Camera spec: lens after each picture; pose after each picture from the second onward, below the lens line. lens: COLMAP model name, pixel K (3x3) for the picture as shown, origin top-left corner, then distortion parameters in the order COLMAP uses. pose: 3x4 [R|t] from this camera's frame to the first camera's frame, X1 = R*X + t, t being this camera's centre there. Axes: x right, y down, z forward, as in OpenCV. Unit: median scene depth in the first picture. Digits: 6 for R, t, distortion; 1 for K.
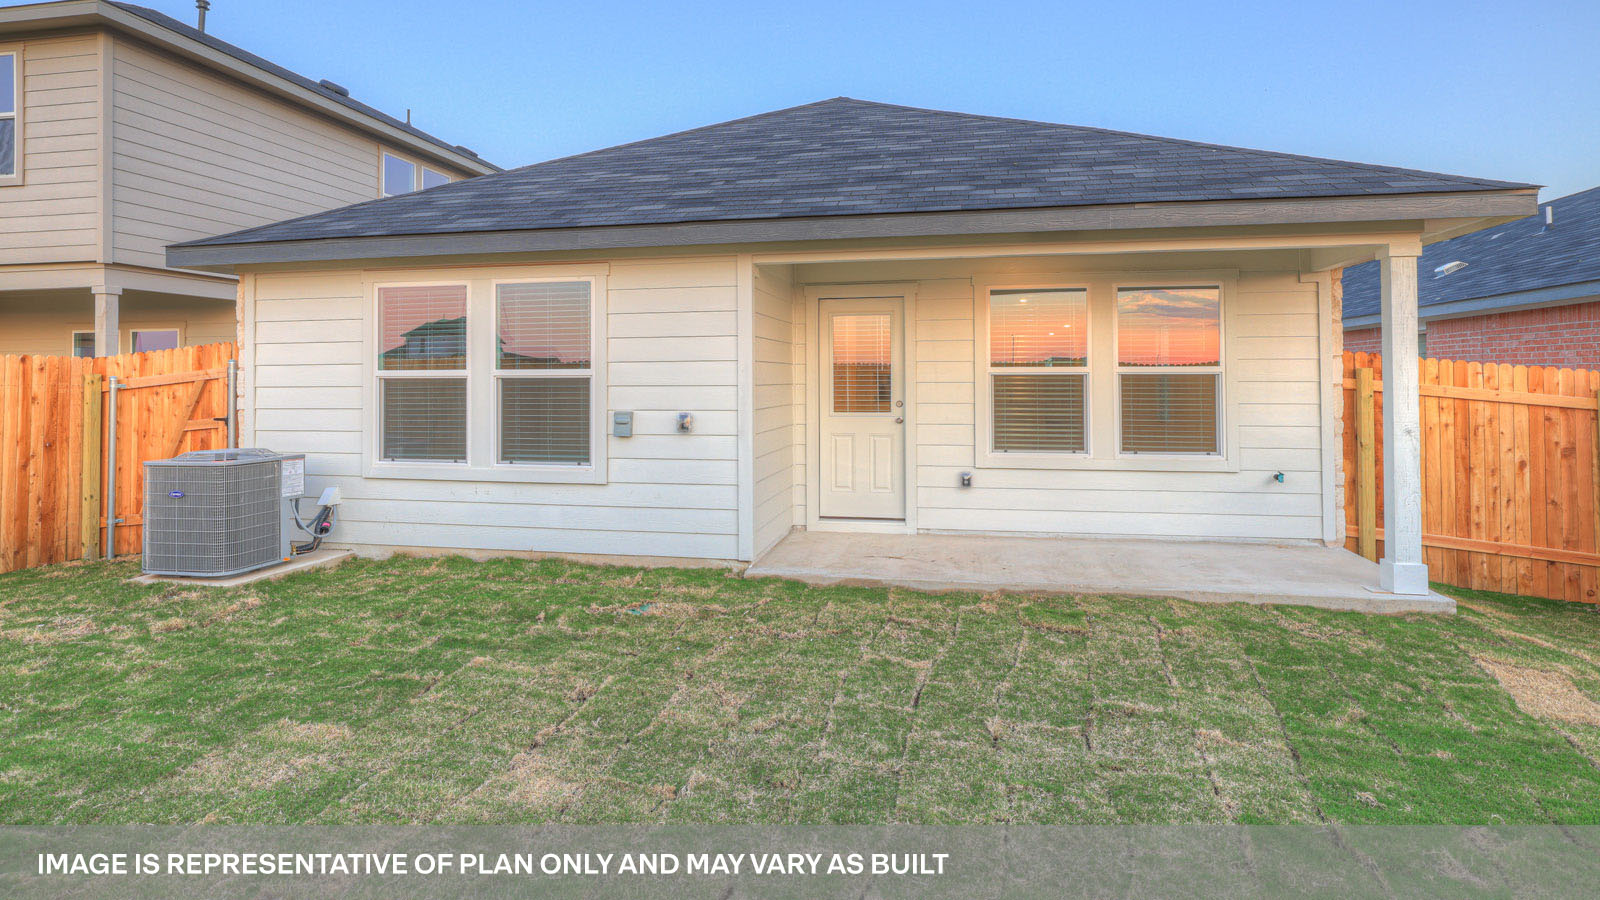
lens RADIAL K [[837.4, 0, 796.4], [0, 837.4, 357.8], [0, 0, 1]] dist [0.000303, 0.000938]
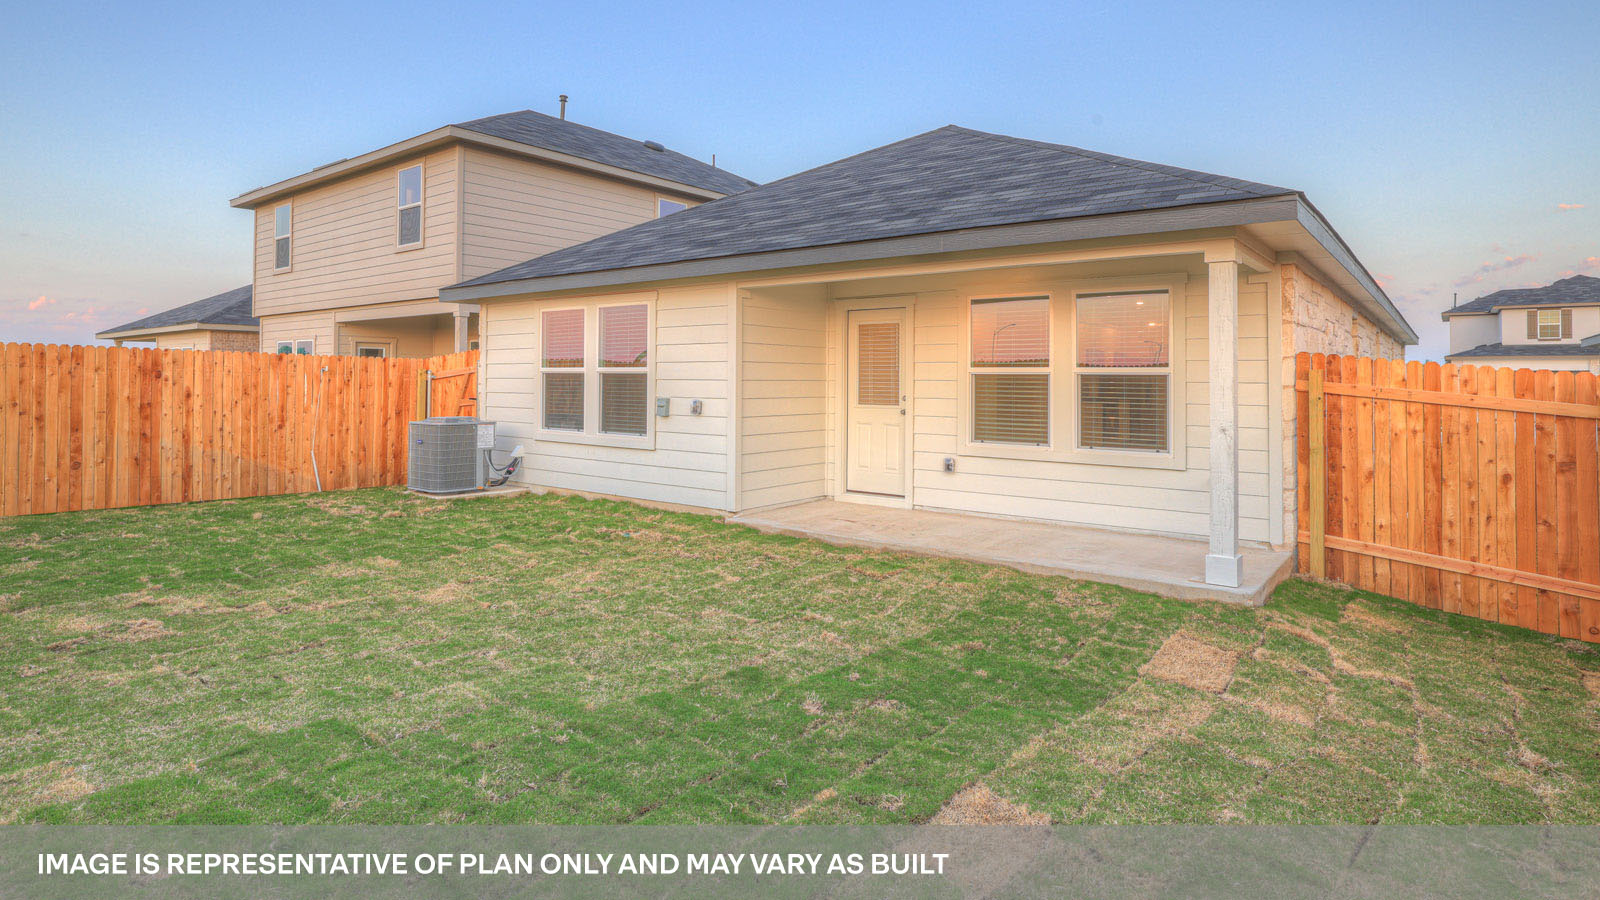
lens RADIAL K [[837.4, 0, 796.4], [0, 837.4, 357.8], [0, 0, 1]] dist [0.000303, 0.000938]
pose [[0.897736, -0.000636, -0.440532, 0.573660], [0.000683, 1.000000, -0.000051, -0.001942], [0.440532, -0.000255, 0.897737, -0.137669]]
